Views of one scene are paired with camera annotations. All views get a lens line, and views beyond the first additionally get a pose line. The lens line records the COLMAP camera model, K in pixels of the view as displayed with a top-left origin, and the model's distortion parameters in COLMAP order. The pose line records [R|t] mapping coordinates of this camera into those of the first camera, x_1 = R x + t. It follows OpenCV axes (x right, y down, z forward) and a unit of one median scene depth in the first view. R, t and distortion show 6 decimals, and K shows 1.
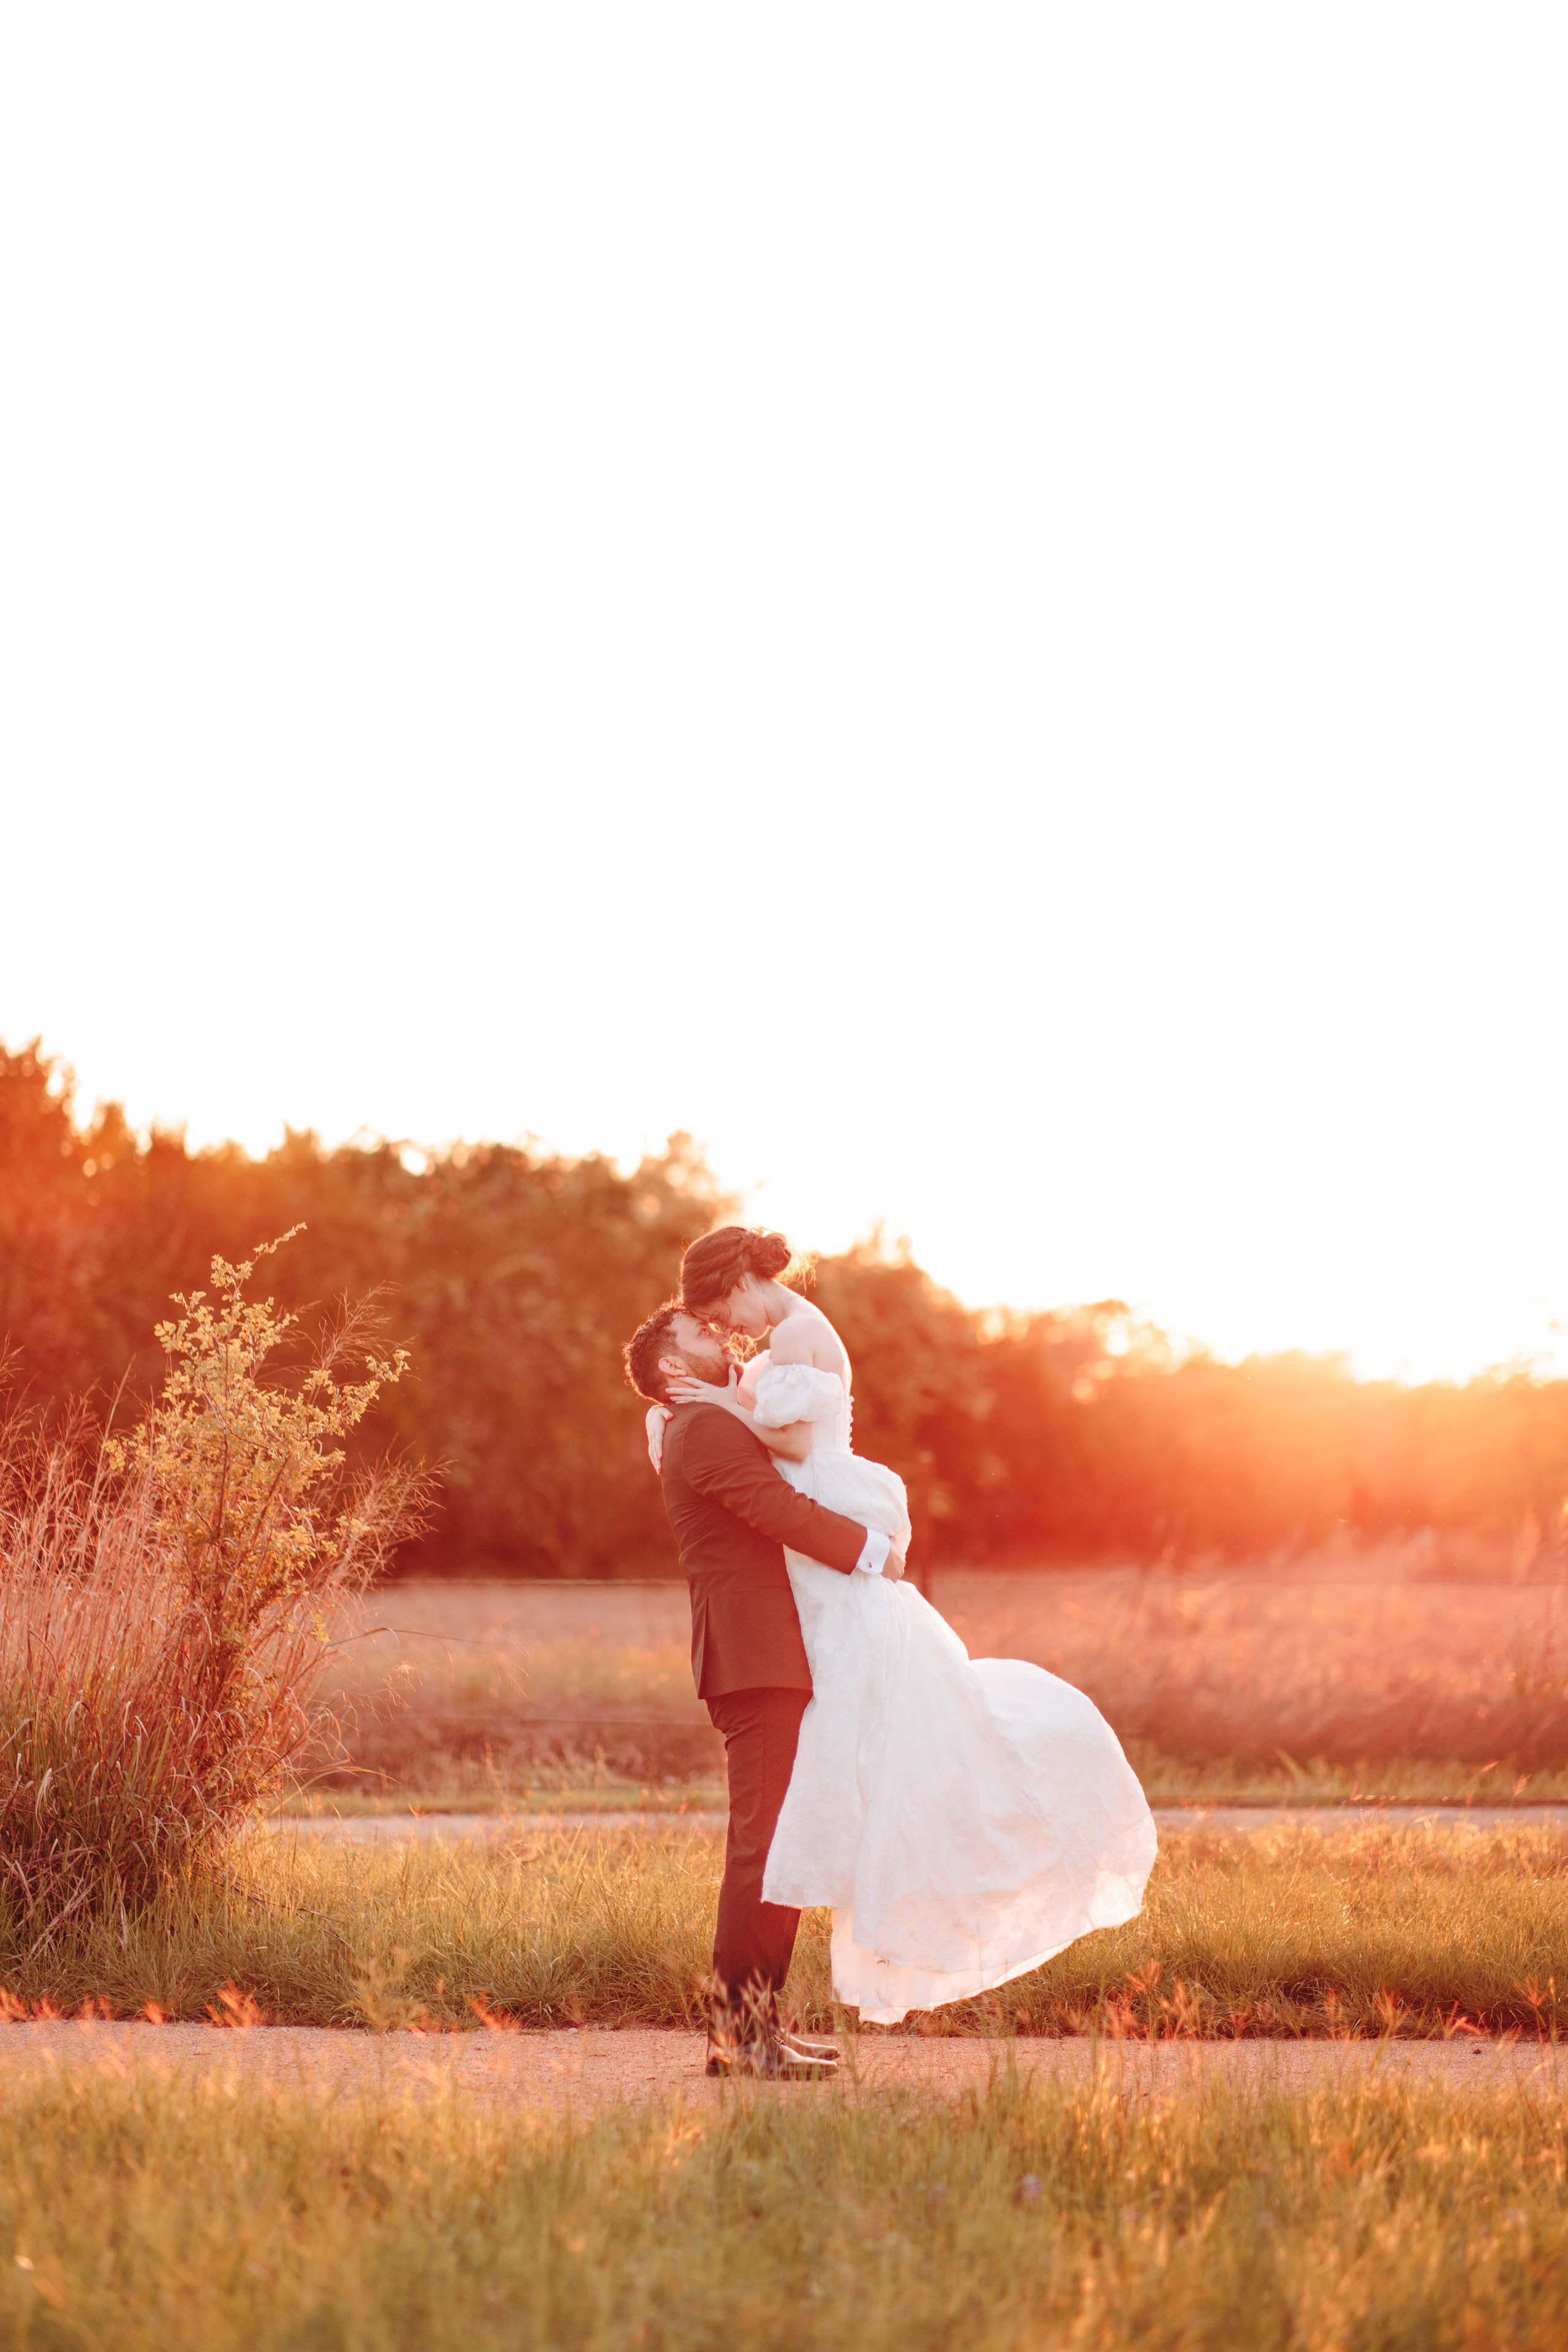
lens RADIAL K [[5653.9, 0, 784.0], [0, 5653.9, 1176.0], [0, 0, 1]] dist [0.095809, 0.013354]
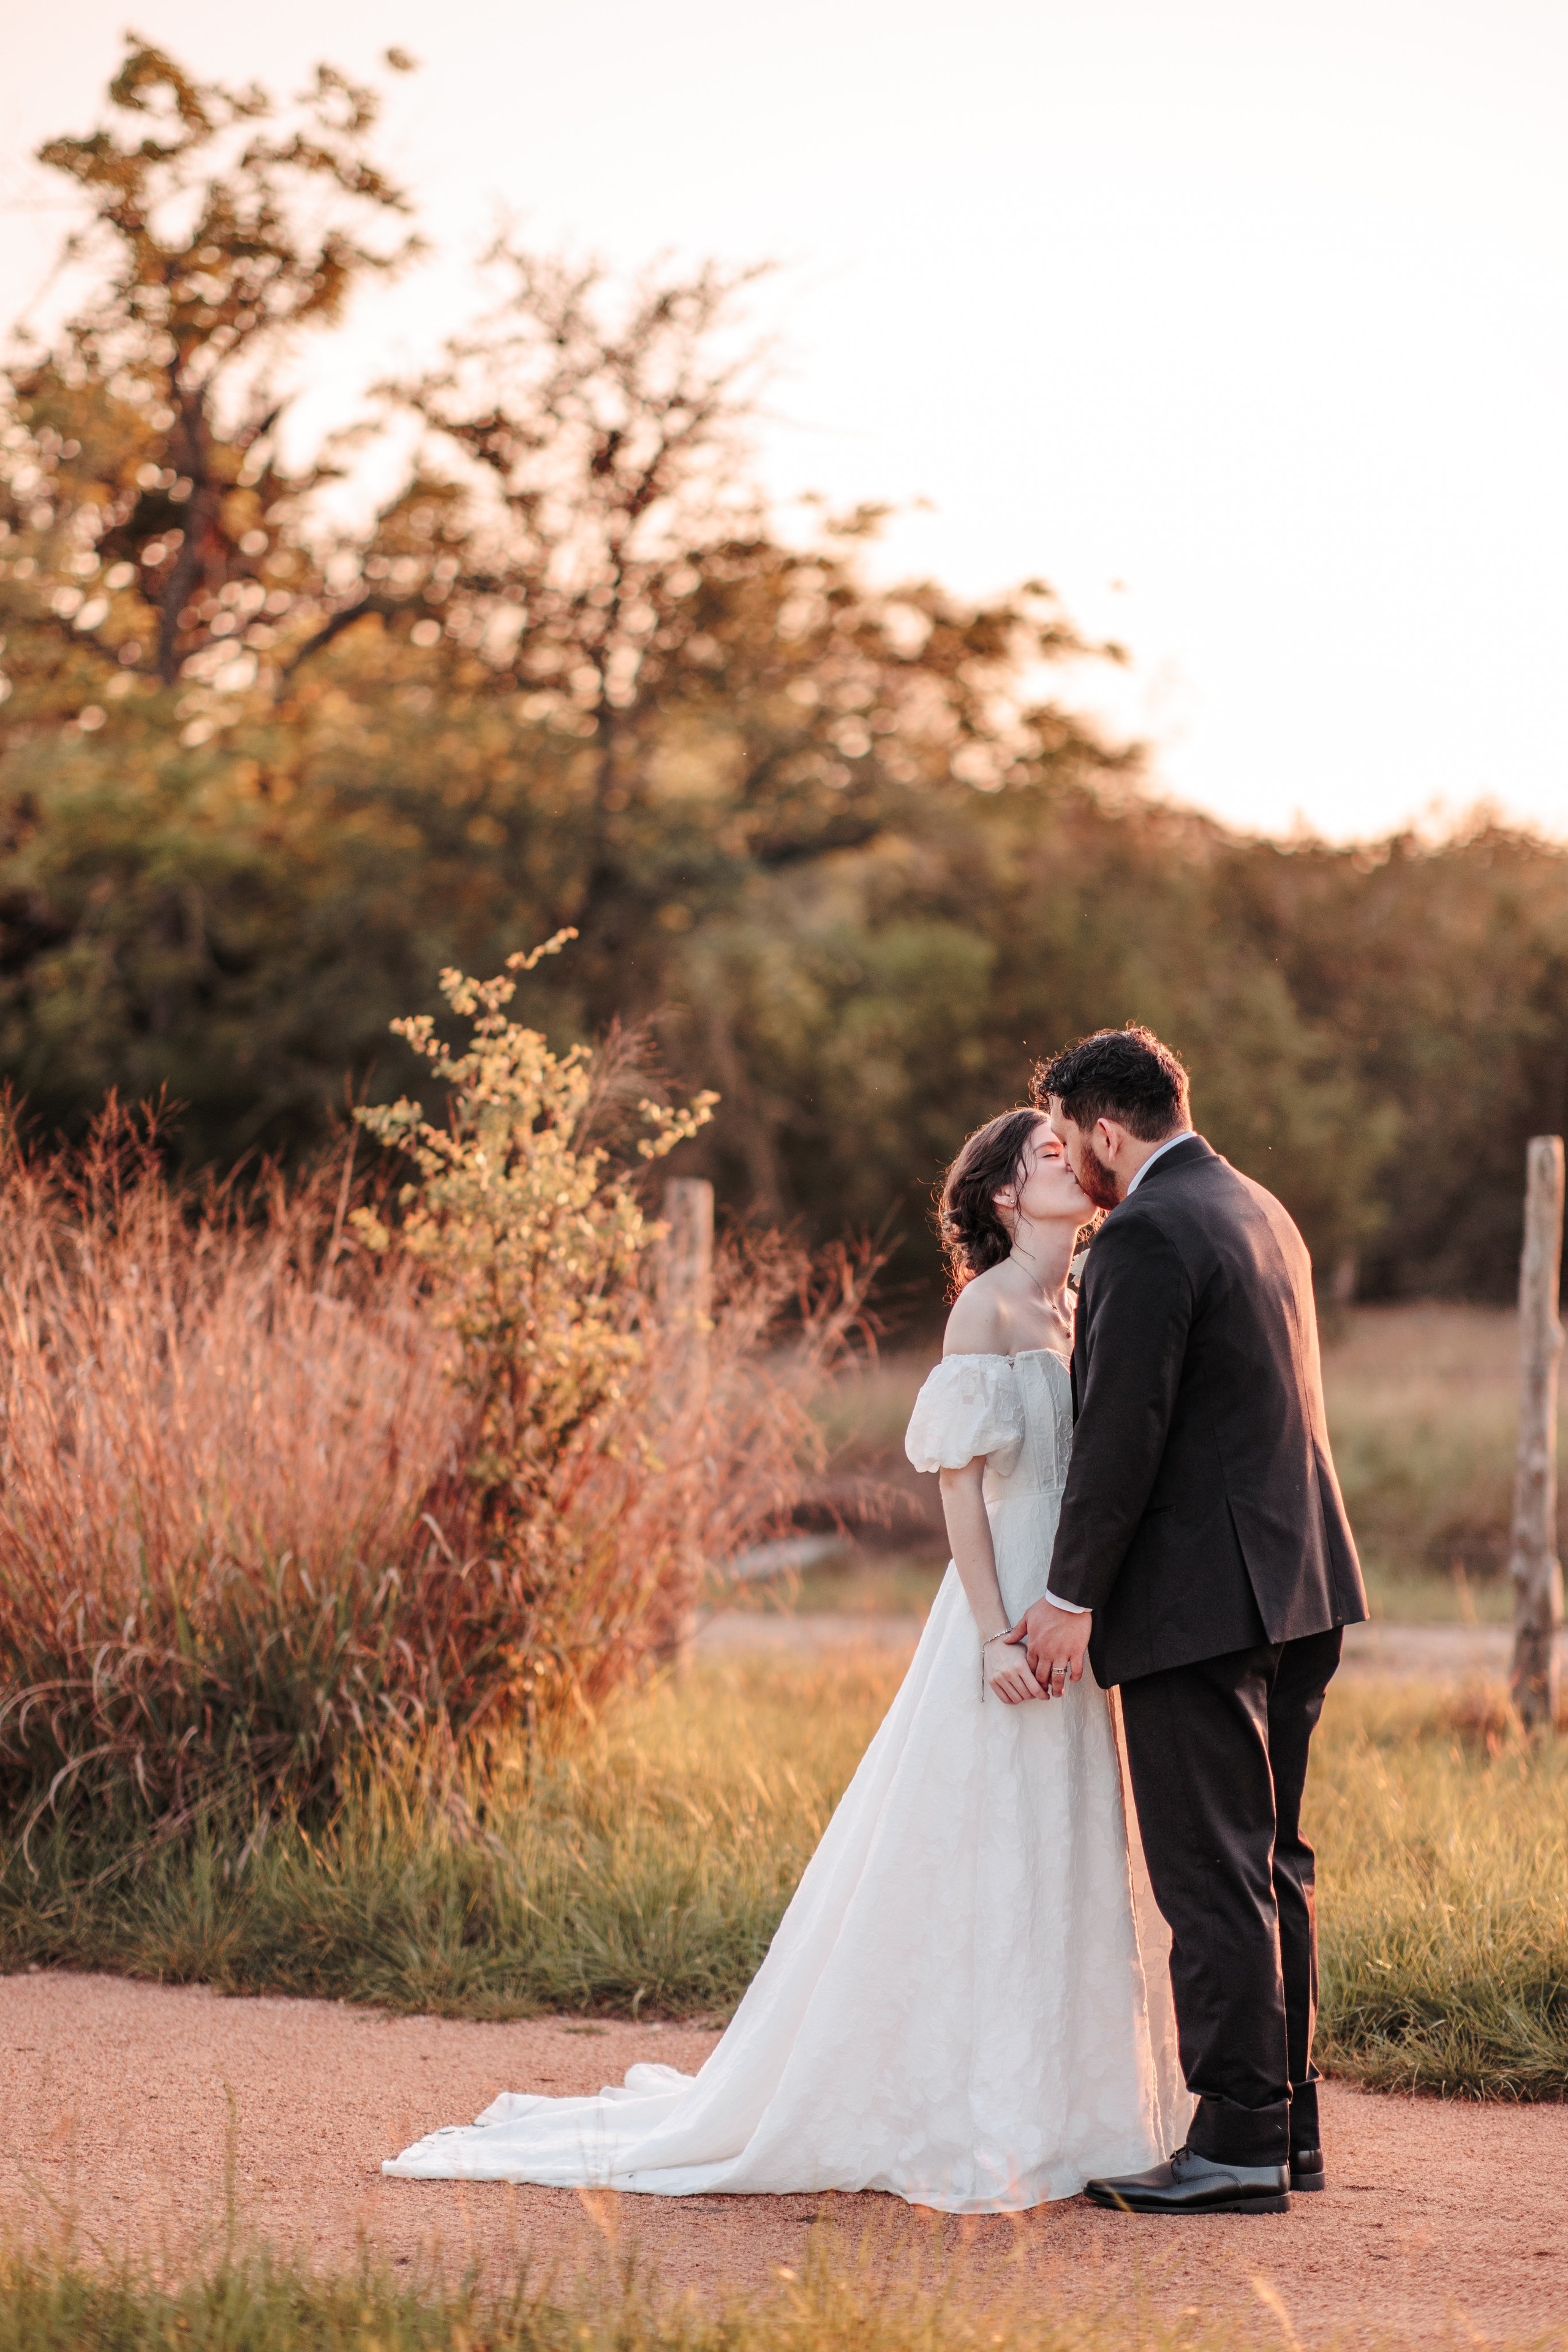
lens RADIAL K [[5721.2, 0, 784.0], [0, 5721.2, 1176.0], [0, 0, 1]] dist [0.061213, 0.239761]
pose [[0.908927, 0.001185, -0.416955, 0.256701], [0.021458, 0.998538, 0.049615, 0.004056], [0.416404, -0.054043, 0.907572, 0.306774]]
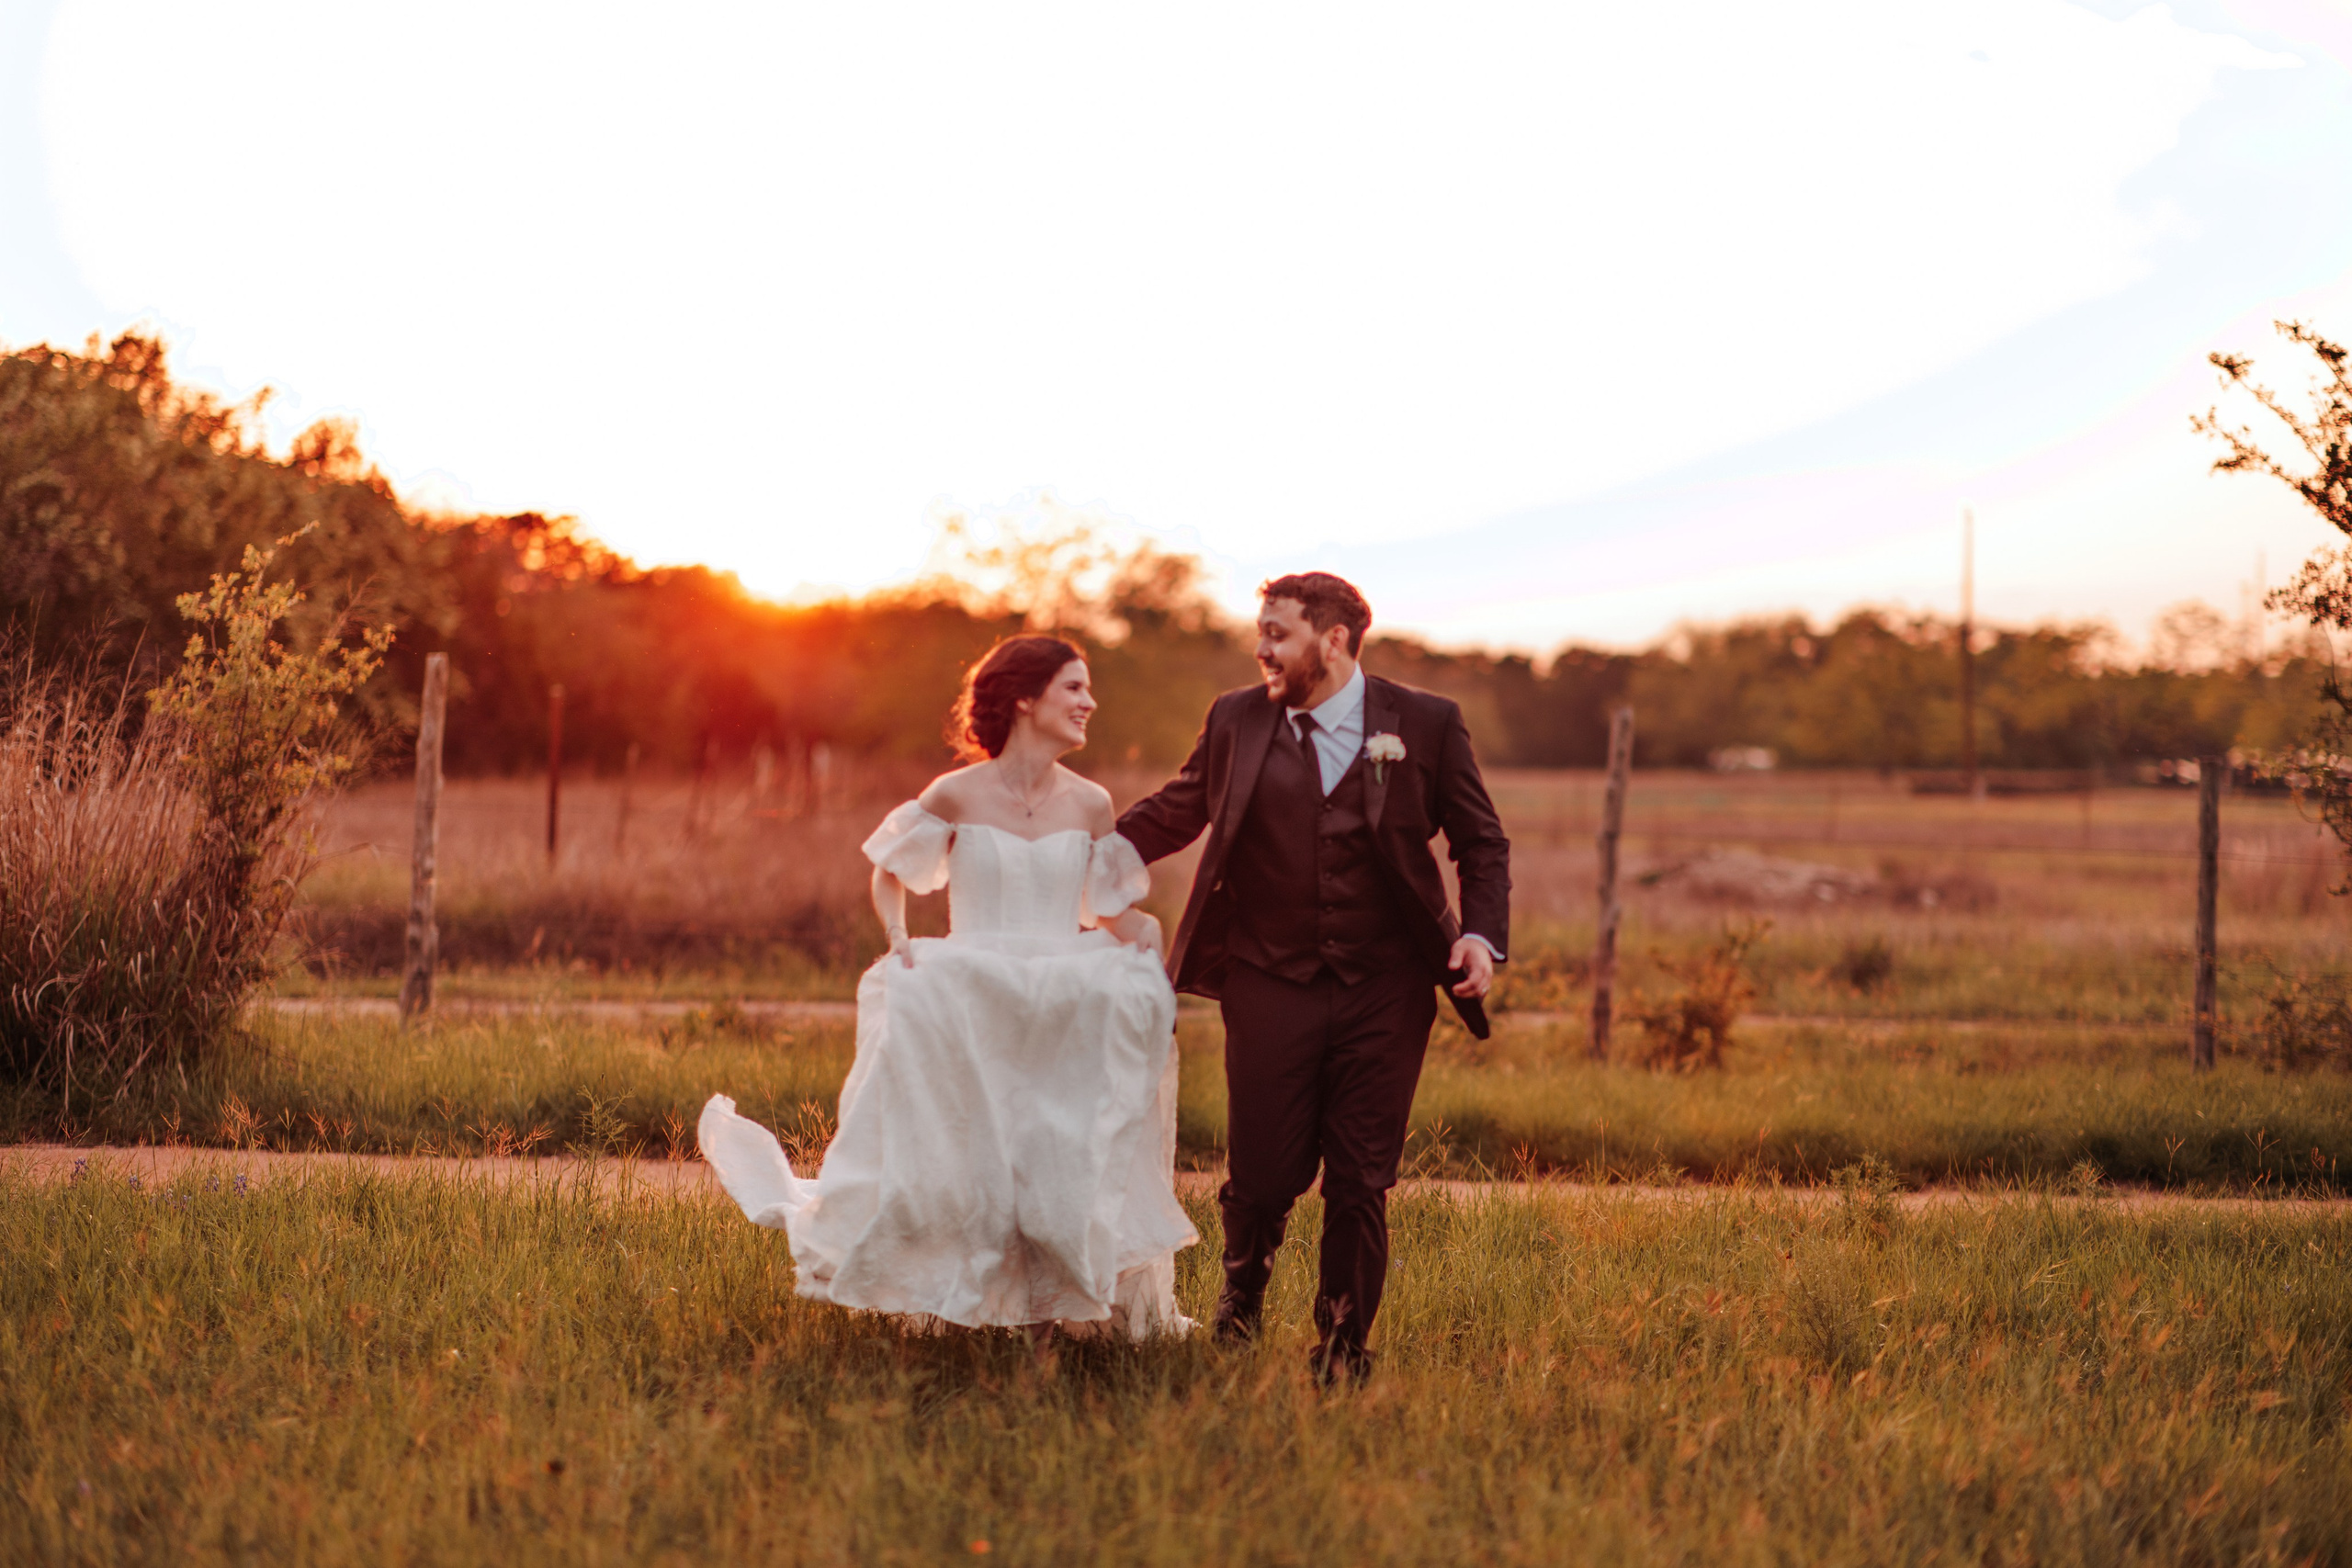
lens RADIAL K [[5677.0, 0, 1176.0], [0, 5677.0, 784.0], [0, 0, 1]] dist [0.067365, 0.536683]
pose [[0.983329, 0.023979, 0.180249, -0.120829], [-0.036536, 0.997106, 0.066669, -0.024112], [-0.178129, -0.072144, 0.981359, -0.267033]]
